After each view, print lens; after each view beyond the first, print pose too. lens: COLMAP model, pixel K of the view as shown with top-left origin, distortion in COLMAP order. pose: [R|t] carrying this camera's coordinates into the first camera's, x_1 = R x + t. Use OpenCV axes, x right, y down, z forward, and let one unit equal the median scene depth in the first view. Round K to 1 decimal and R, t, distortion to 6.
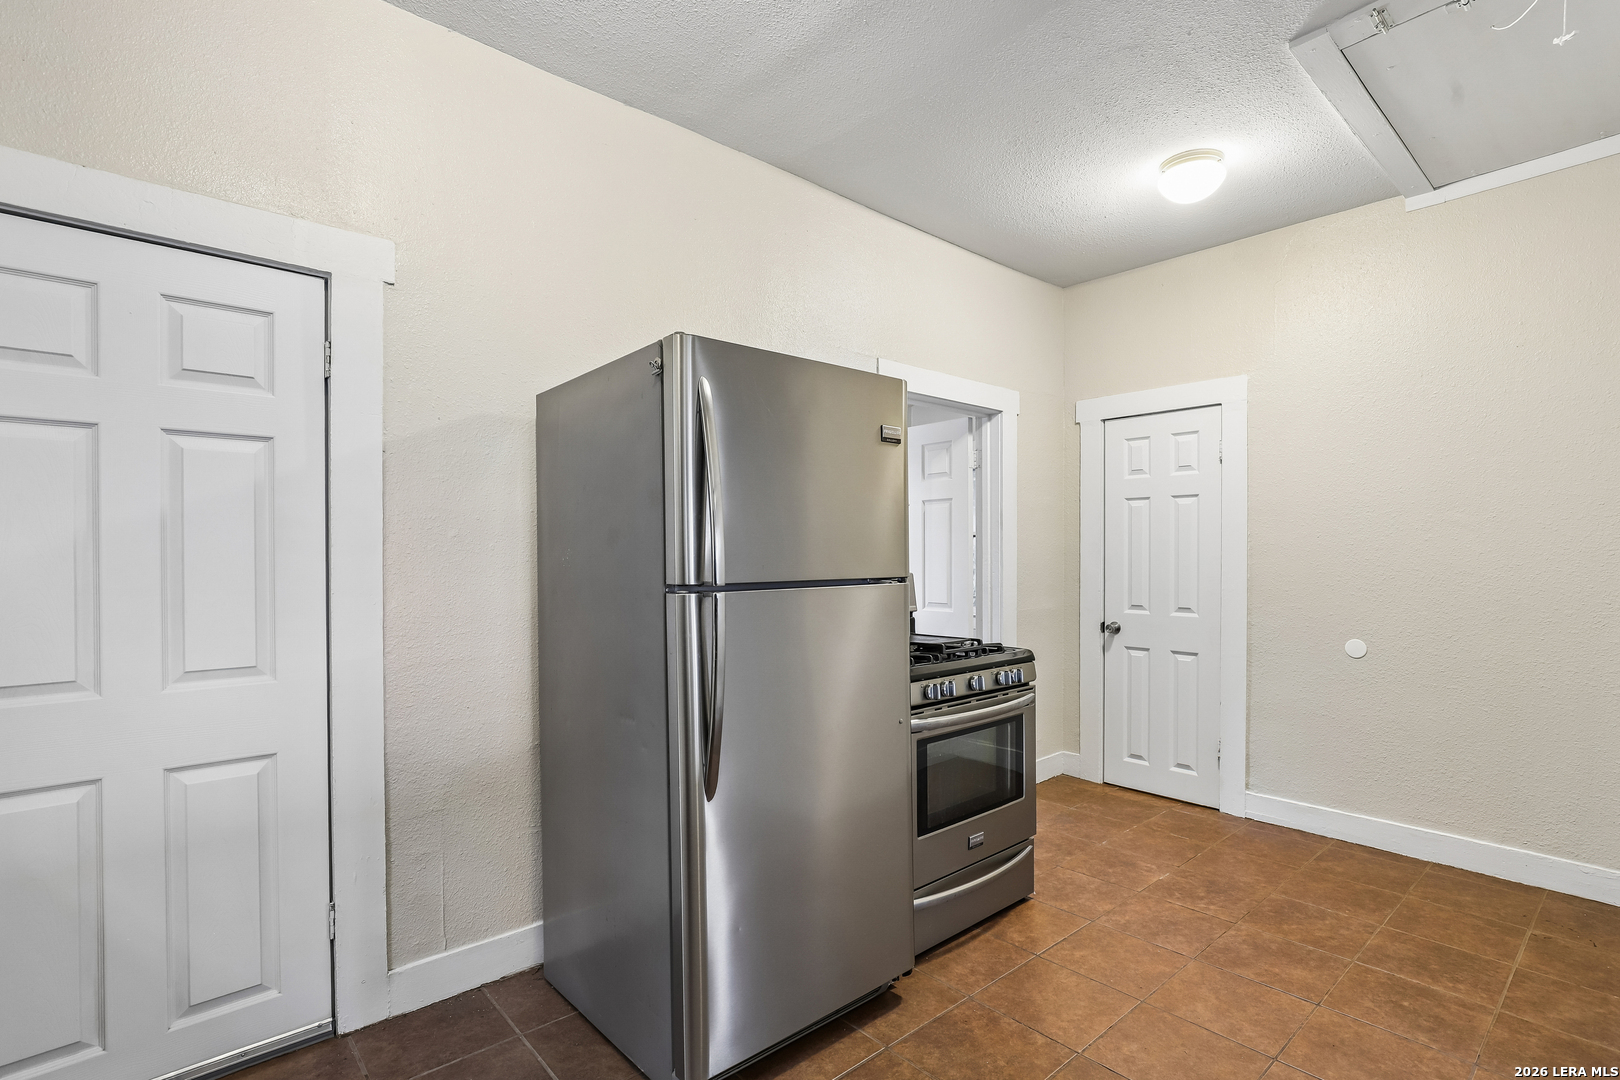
lens RADIAL K [[776.4, 0, 821.2], [0, 776.4, 563.9], [0, 0, 1]] dist [-0.010482, 0.004730]
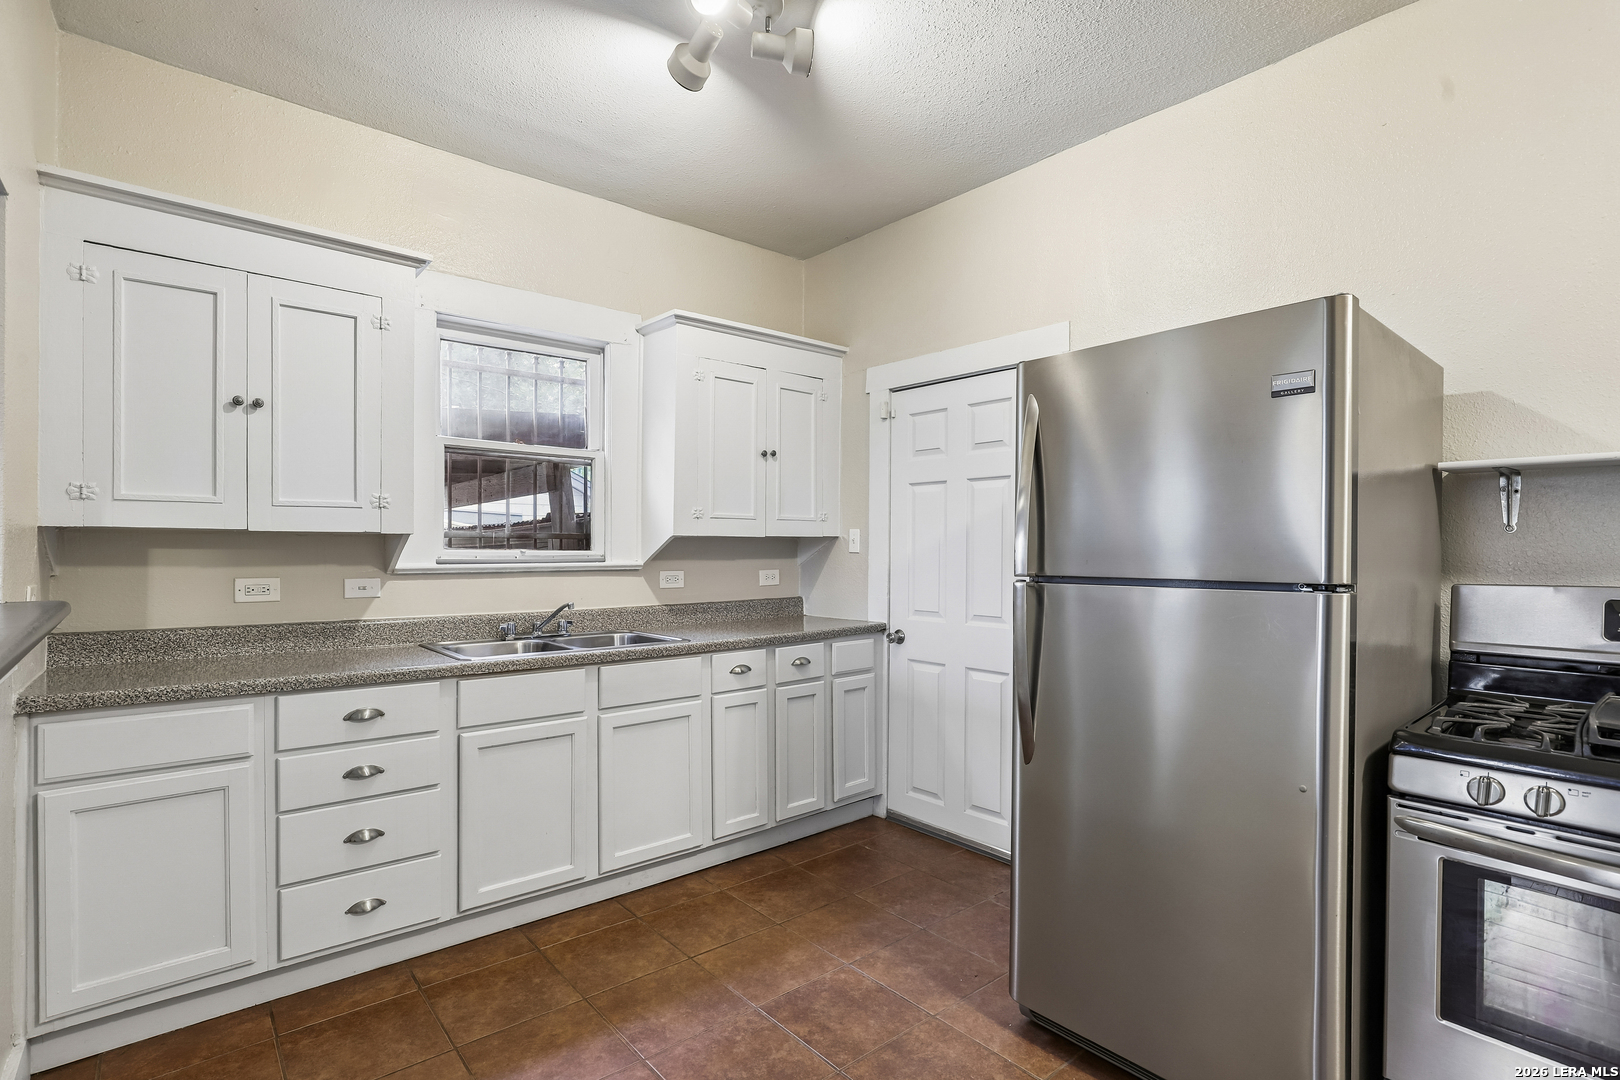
lens RADIAL K [[776.4, 0, 808.1], [0, 776.4, 552.3], [0, 0, 1]] dist [-0.010482, 0.004730]
pose [[-0.036579, 0.010086, -0.999280, 0.954912], [-0.002298, 0.999946, 0.010177, -0.019990], [0.999328, 0.002669, -0.036554, 0.686774]]
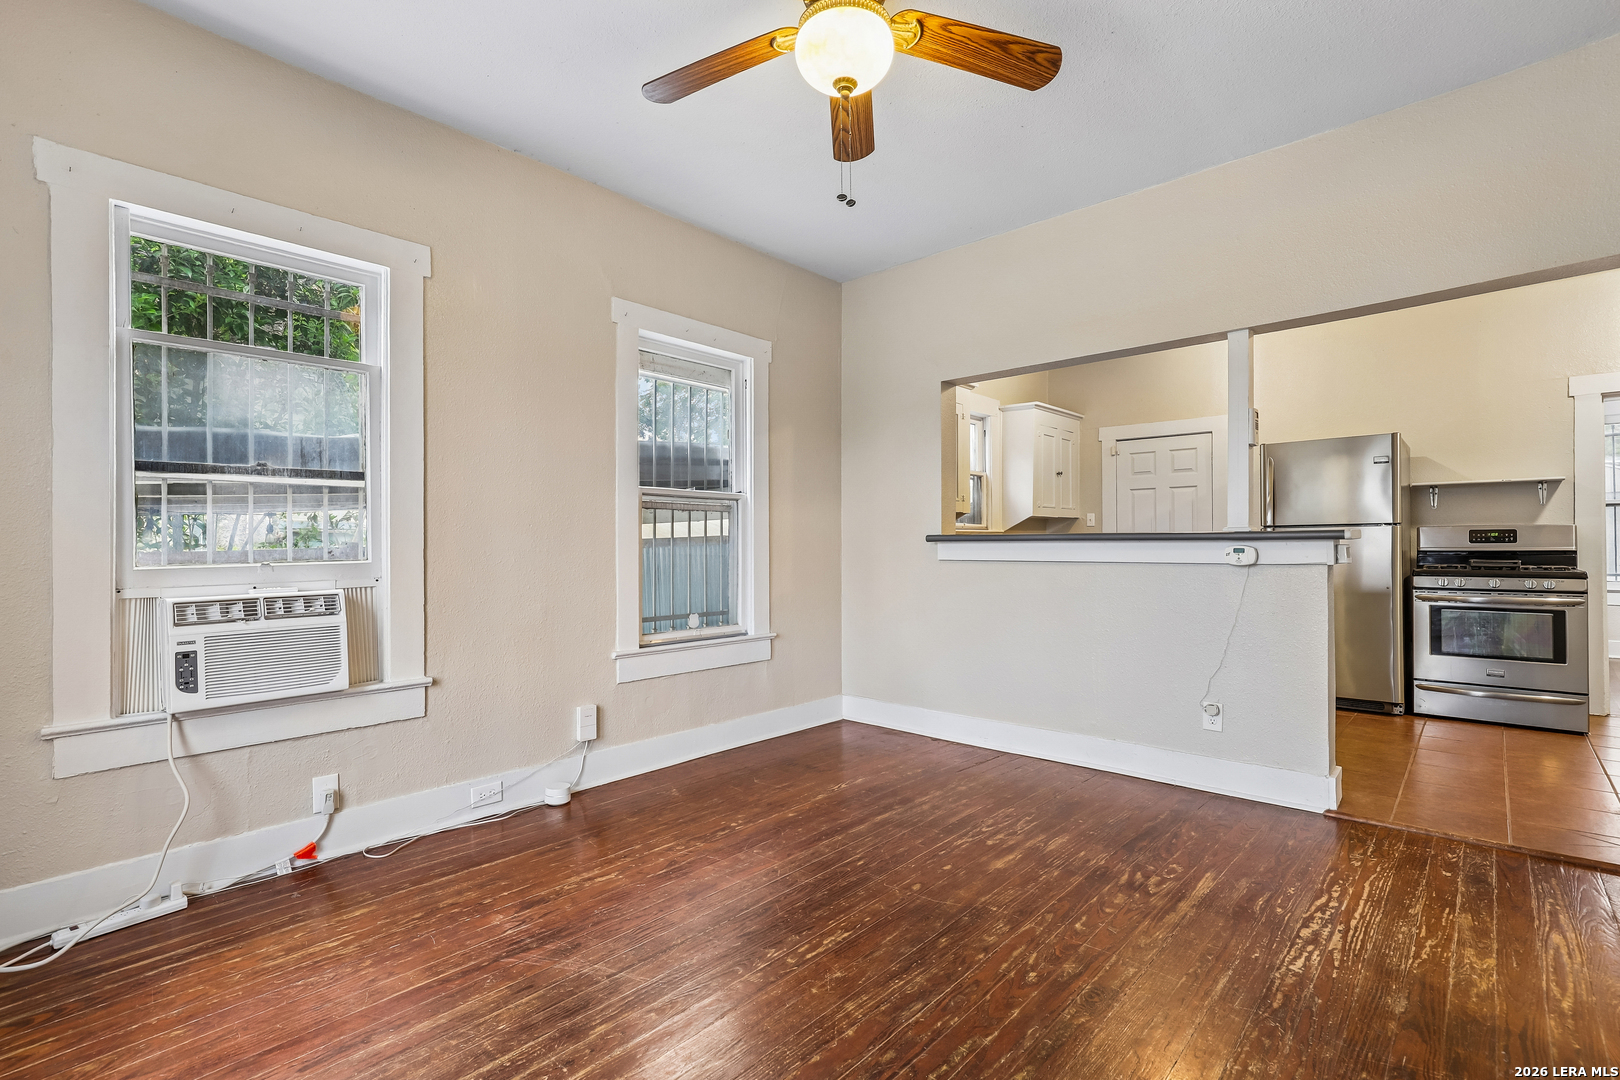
lens RADIAL K [[739.5, 0, 814.4], [0, 739.5, 541.4], [0, 0, 1]] dist [0.000517, 0.001618]
pose [[0.089820, -0.001976, -0.995956, 2.397358], [0.003678, 0.999992, -0.001653, 0.078615], [0.995951, -0.003515, 0.089827, -0.930419]]
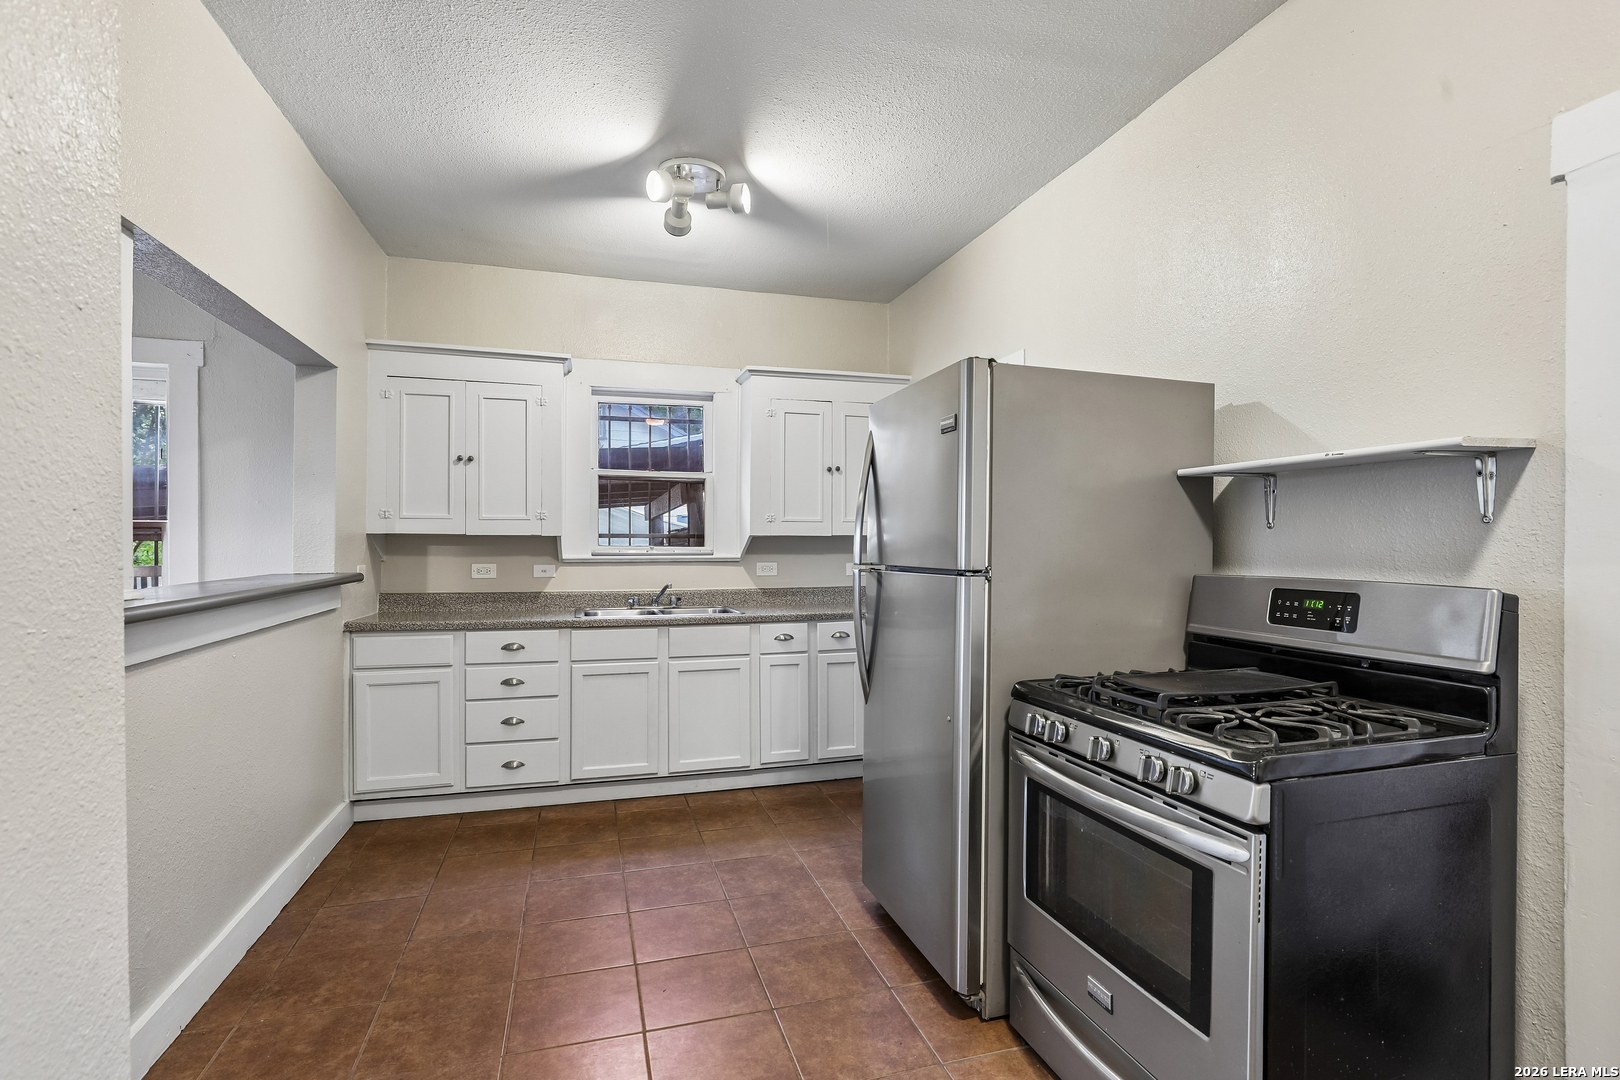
lens RADIAL K [[776.4, 0, 816.4], [0, 776.4, 542.2], [0, 0, 1]] dist [-0.010482, 0.004730]
pose [[-0.432974, 0.002275, -0.901403, 1.217870], [0.001790, 0.999997, 0.001664, -0.022077], [0.901405, -0.000893, -0.432977, 1.488585]]
